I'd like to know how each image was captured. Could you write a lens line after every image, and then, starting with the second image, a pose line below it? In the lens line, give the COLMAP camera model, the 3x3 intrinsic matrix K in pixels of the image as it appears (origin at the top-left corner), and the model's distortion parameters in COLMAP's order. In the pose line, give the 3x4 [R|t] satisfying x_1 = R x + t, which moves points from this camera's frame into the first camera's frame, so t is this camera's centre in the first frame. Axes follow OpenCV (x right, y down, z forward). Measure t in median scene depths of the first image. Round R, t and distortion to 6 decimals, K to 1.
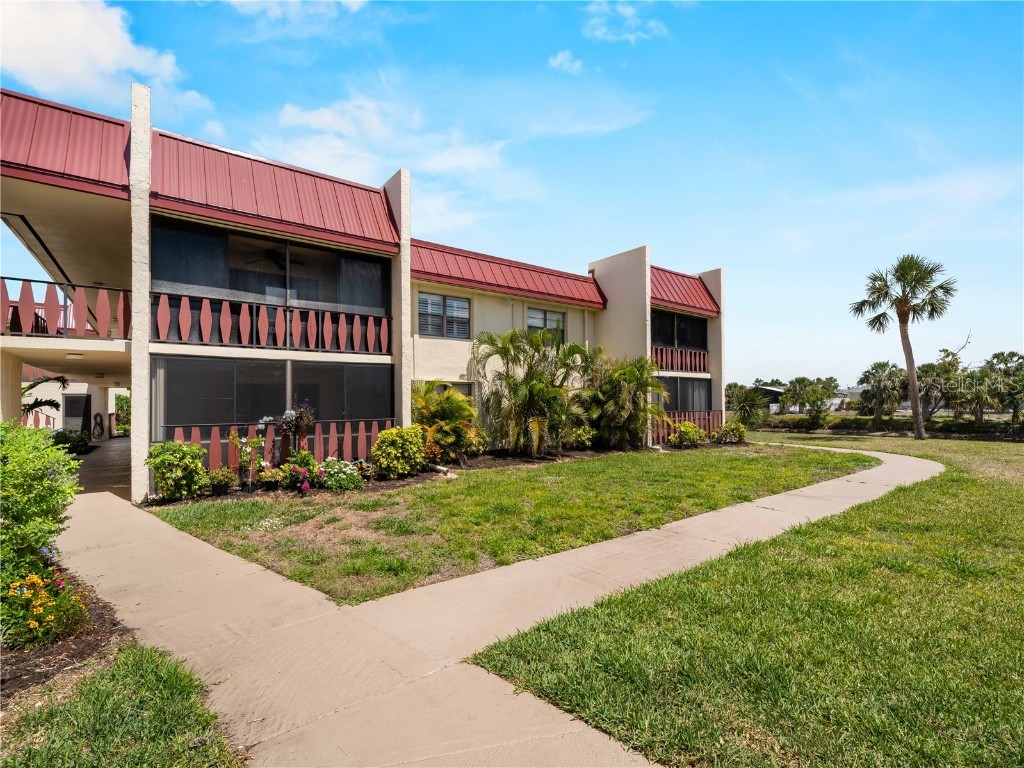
lens RADIAL K [[460.0, 0, 512.0], [0, 460.0, 384.0], [0, 0, 1]] dist [-0.000573, -0.000805]
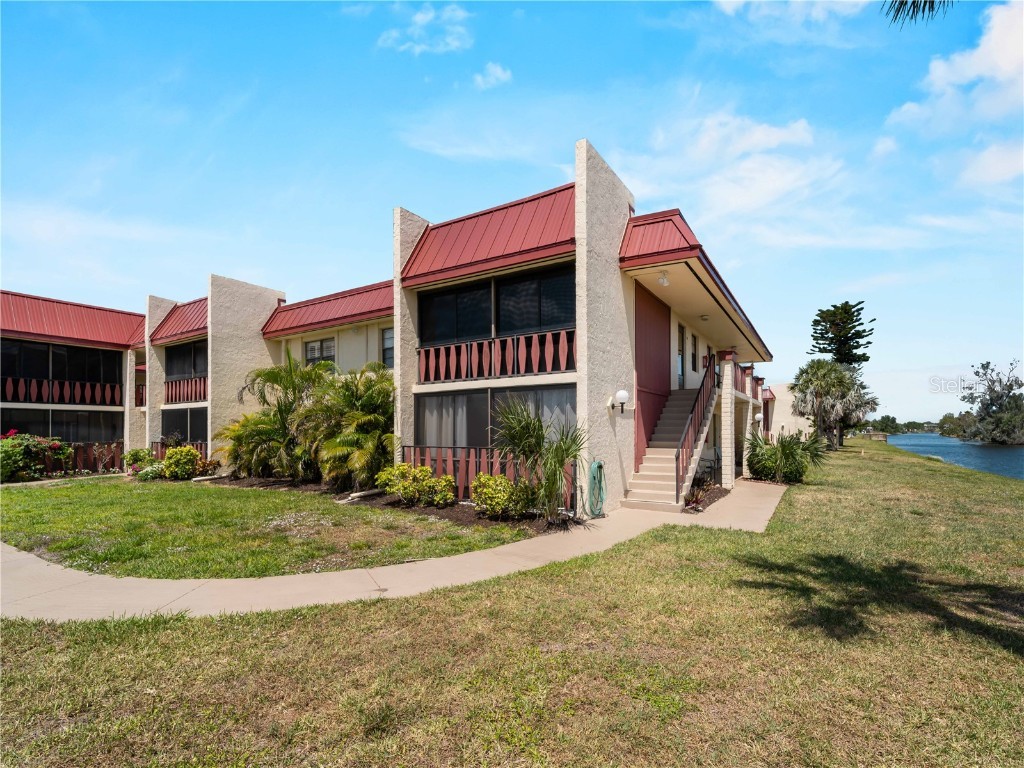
lens RADIAL K [[460.0, 0, 512.0], [0, 460.0, 384.0], [0, 0, 1]] dist [-0.000573, -0.000805]
pose [[0.335316, -0.066032, -0.939789, 0.921792], [0.037192, 0.997691, -0.056830, 0.014505], [0.941371, -0.015897, 0.336997, 0.833971]]
